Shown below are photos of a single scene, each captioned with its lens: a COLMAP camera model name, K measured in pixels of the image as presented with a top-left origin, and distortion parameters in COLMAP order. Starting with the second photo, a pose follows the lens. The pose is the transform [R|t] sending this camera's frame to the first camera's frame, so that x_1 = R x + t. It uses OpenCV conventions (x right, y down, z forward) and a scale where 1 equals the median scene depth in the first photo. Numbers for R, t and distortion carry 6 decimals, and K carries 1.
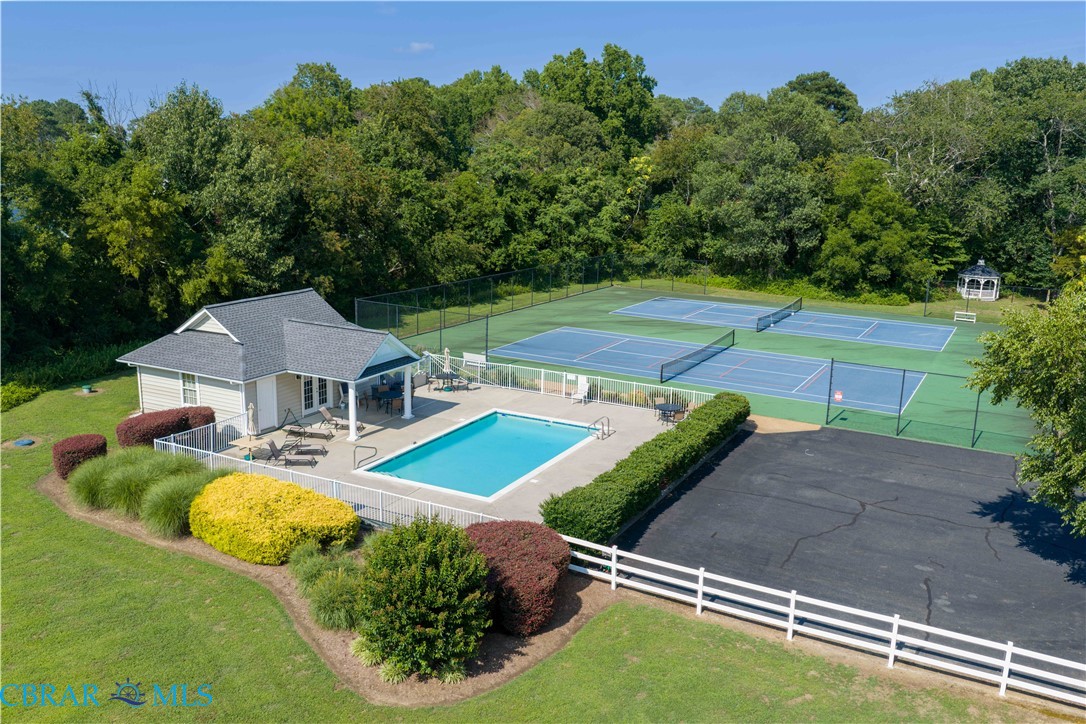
lens RADIAL K [[923.1, 0, 541.5], [0, 923.1, 327.6], [0, 0, 1]] dist [0.025341, -0.005118]
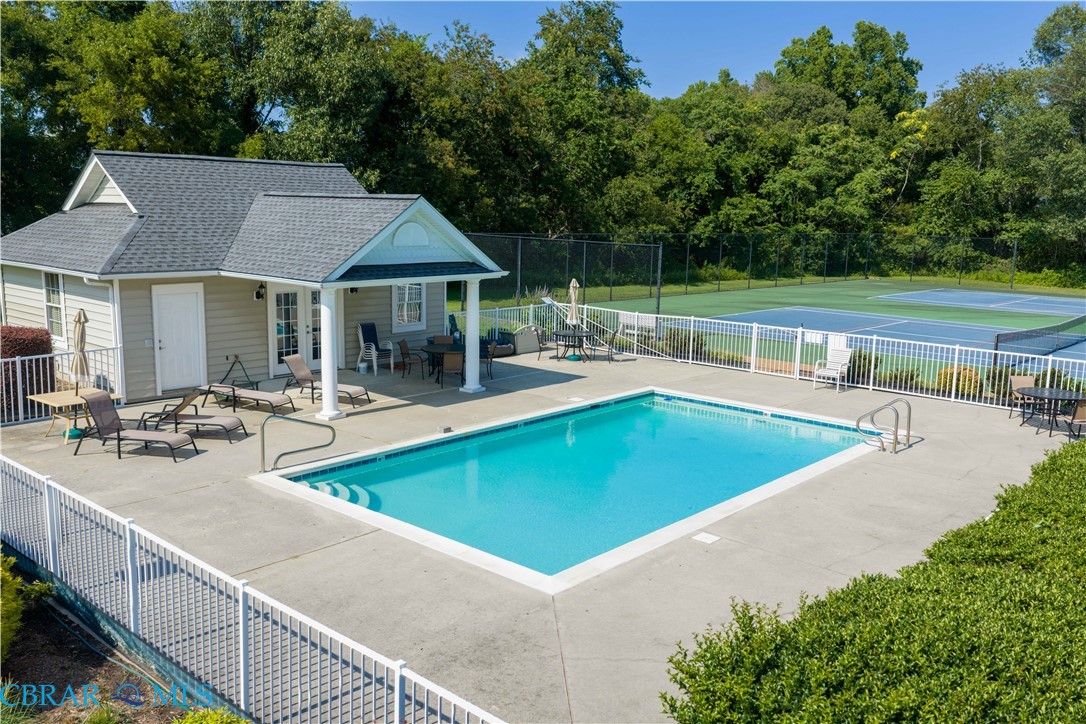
lens RADIAL K [[916.6, 0, 548.4], [0, 916.6, 362.0], [0, 0, 1]] dist [-0.005876, -0.007906]
pose [[0.971932, 0.040627, -0.231726, 0.004820], [-0.046277, 0.998748, -0.018996, 0.047367], [0.230664, 0.029186, 0.972596, 0.281578]]
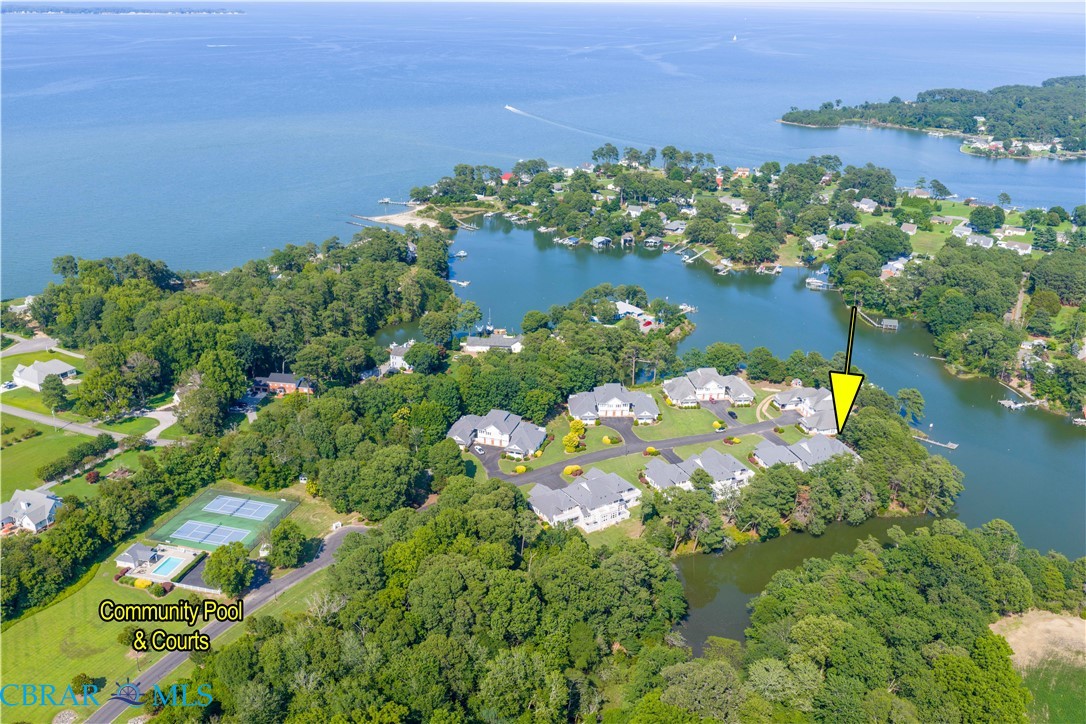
lens RADIAL K [[916.6, 0, 548.4], [0, 916.6, 362.0], [0, 0, 1]] dist [-0.005876, -0.007906]
pose [[0.968364, -0.094185, 0.231086, 0.670849], [0.051397, 0.981461, 0.184642, -1.323277], [-0.244192, -0.166924, 0.955252, -3.226064]]
